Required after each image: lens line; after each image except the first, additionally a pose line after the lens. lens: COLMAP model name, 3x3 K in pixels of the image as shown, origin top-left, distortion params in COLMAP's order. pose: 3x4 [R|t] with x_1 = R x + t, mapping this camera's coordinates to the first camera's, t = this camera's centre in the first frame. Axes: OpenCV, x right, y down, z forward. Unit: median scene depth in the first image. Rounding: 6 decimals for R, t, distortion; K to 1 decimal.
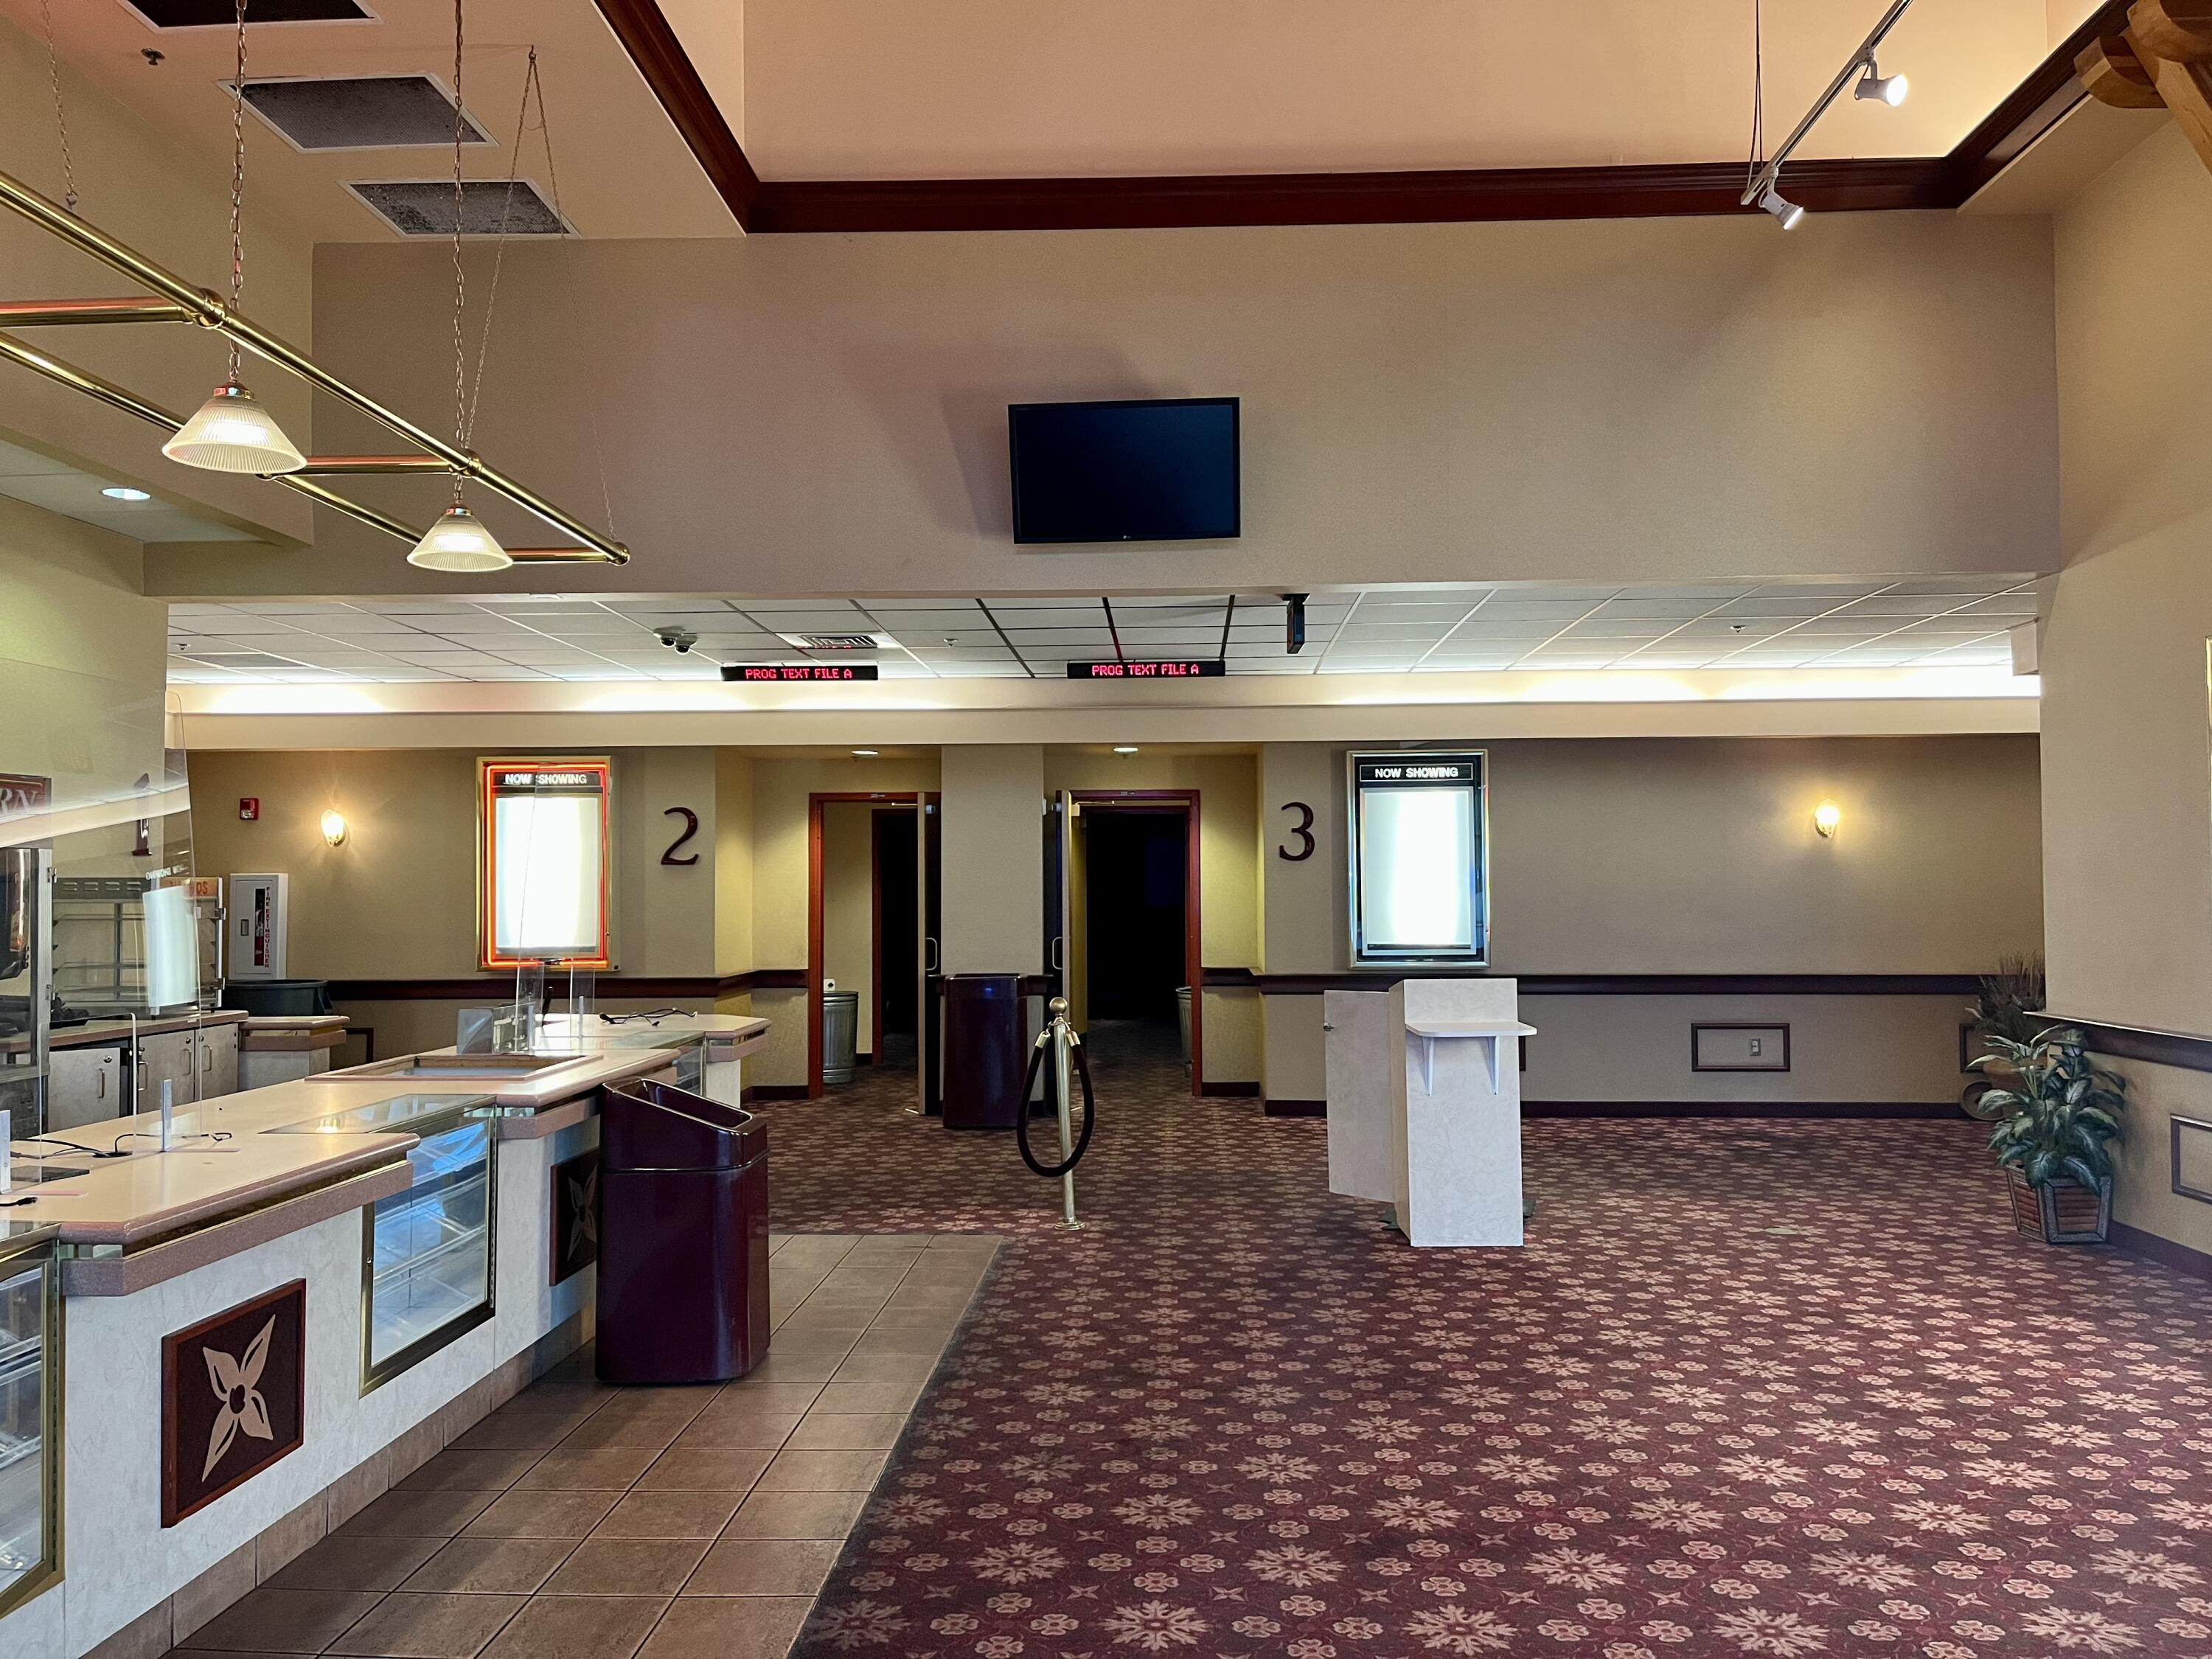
lens RADIAL K [[1657.8, 0, 1140.7], [0, 1657.8, 868.1], [0, 0, 1]] dist [0.003100, -0.017454]
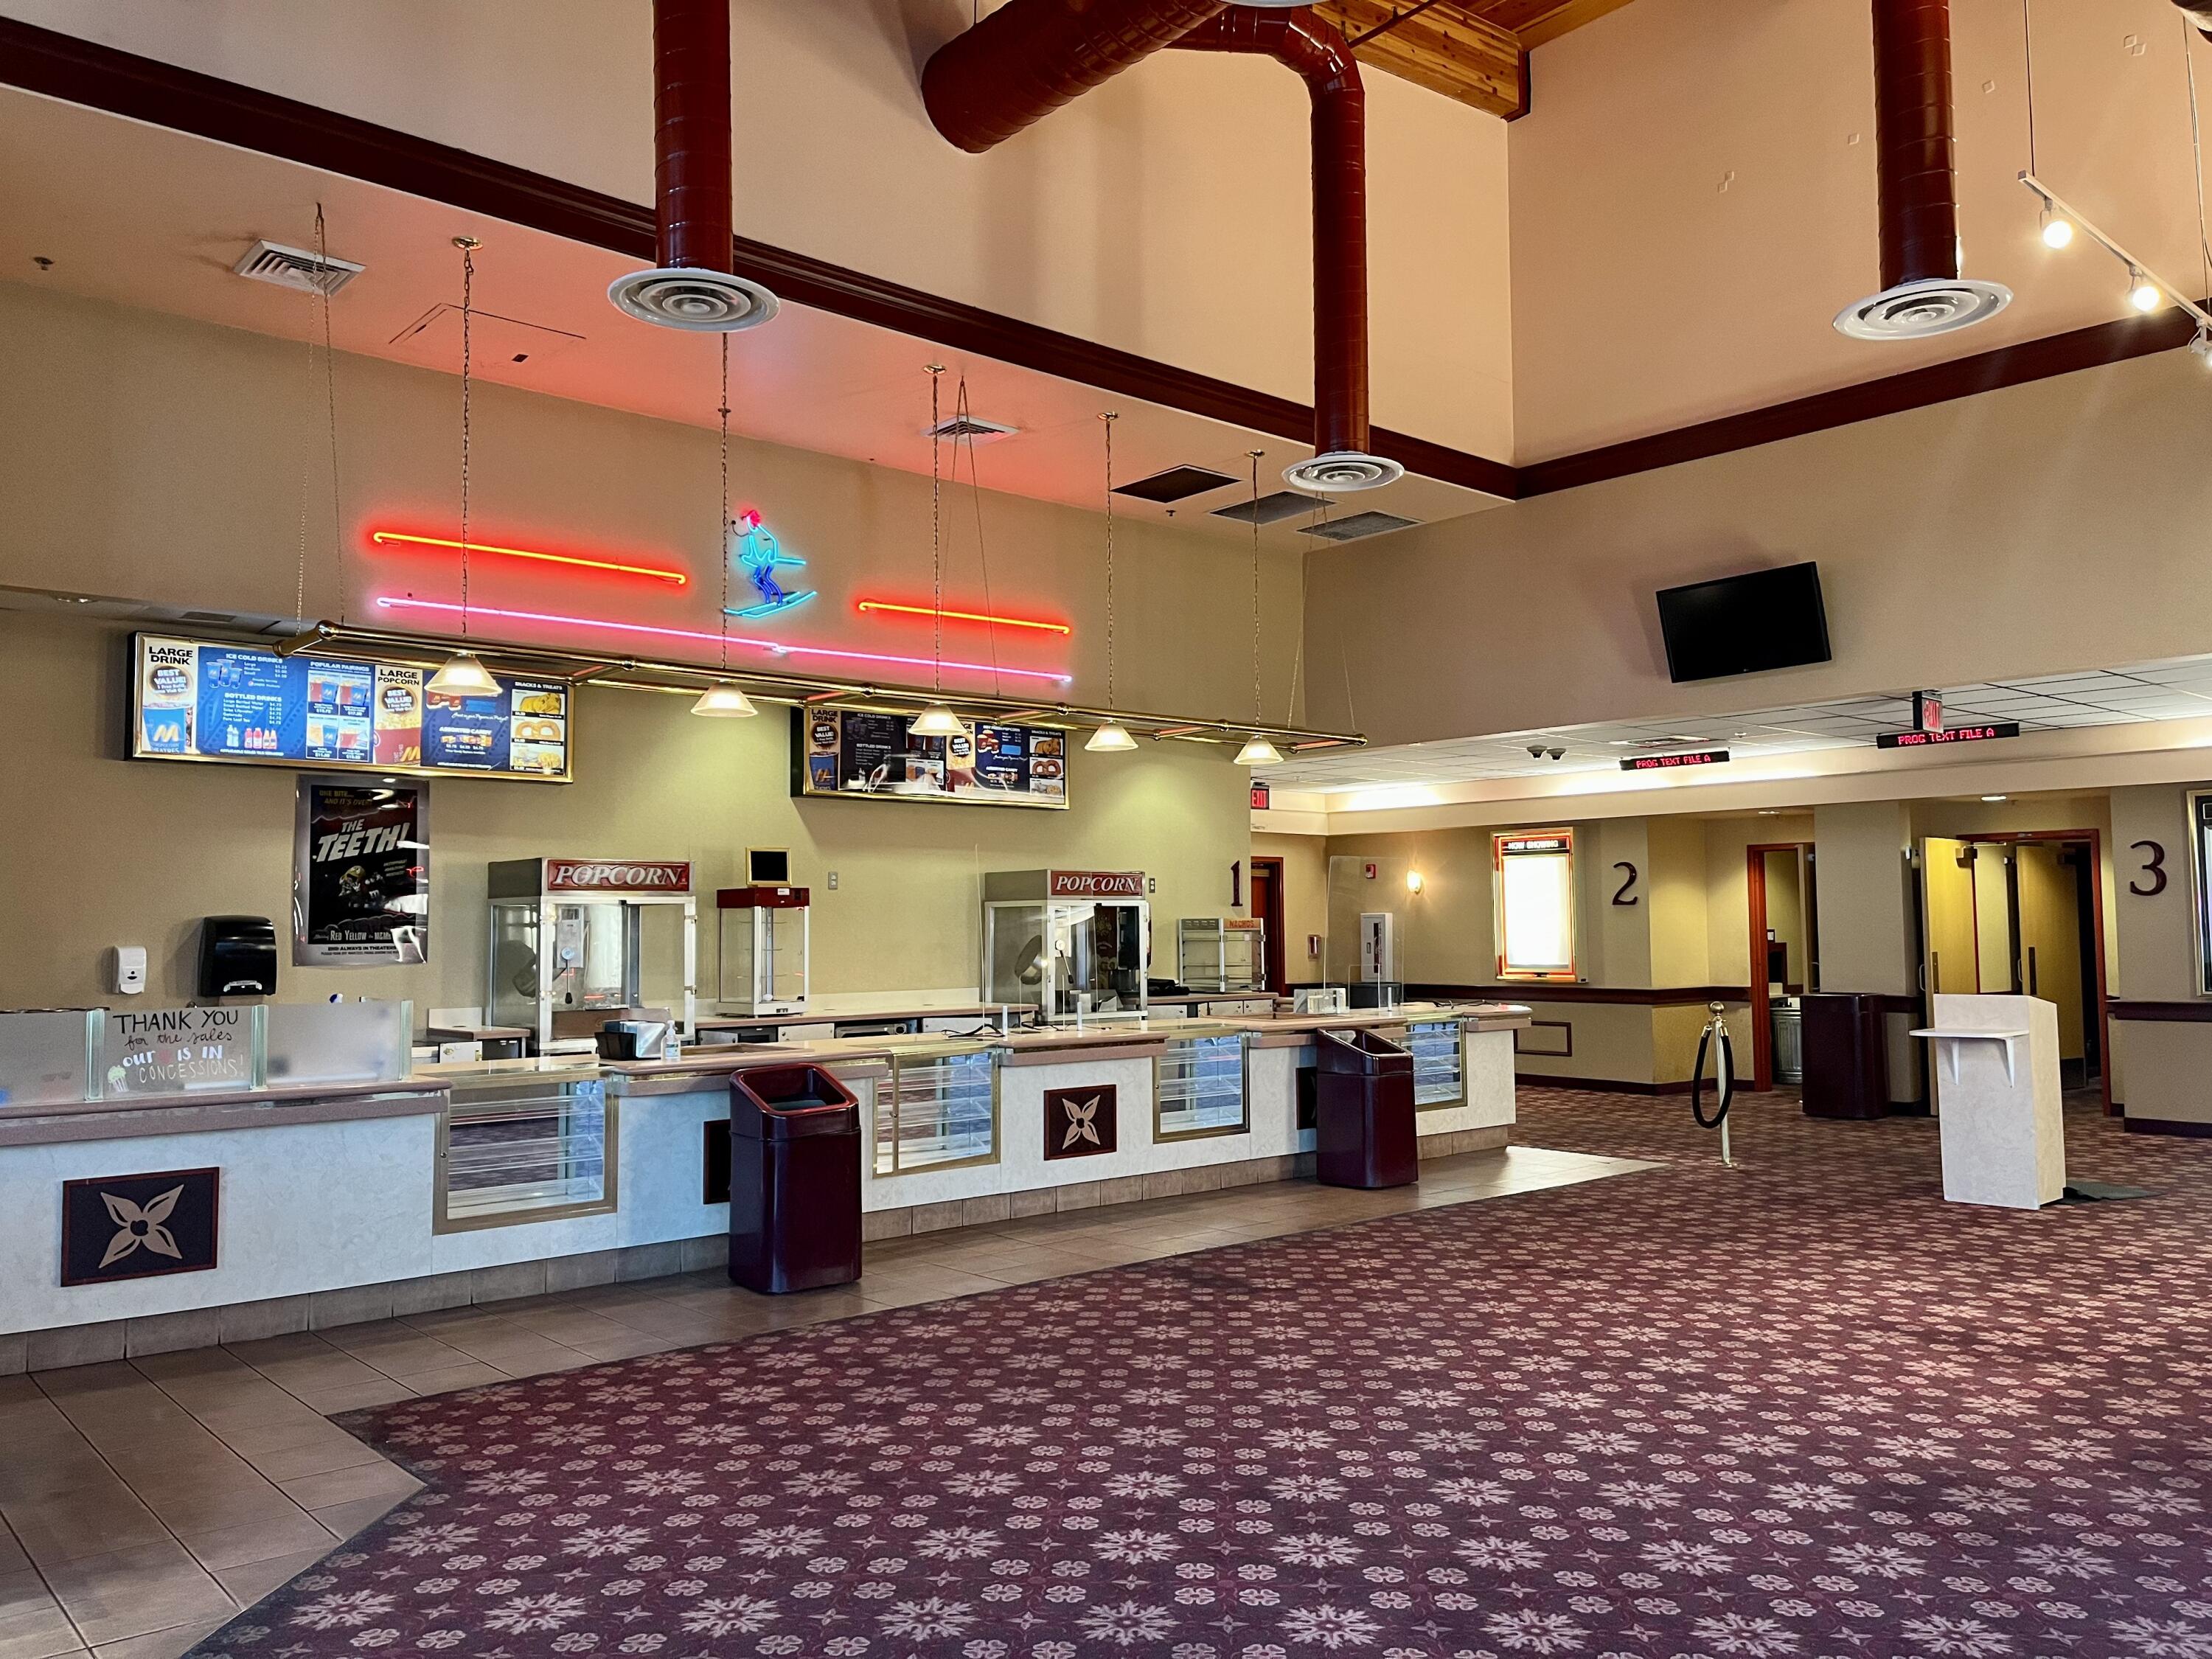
lens RADIAL K [[1657.8, 0, 1101.4], [0, 1657.8, 827.3], [0, 0, 1]] dist [0.003100, -0.017454]
pose [[0.684610, -0.043751, -0.727595, 0.447482], [0.011932, 0.998736, -0.048828, -0.004494], [0.728812, 0.024746, 0.684267, -0.246153]]
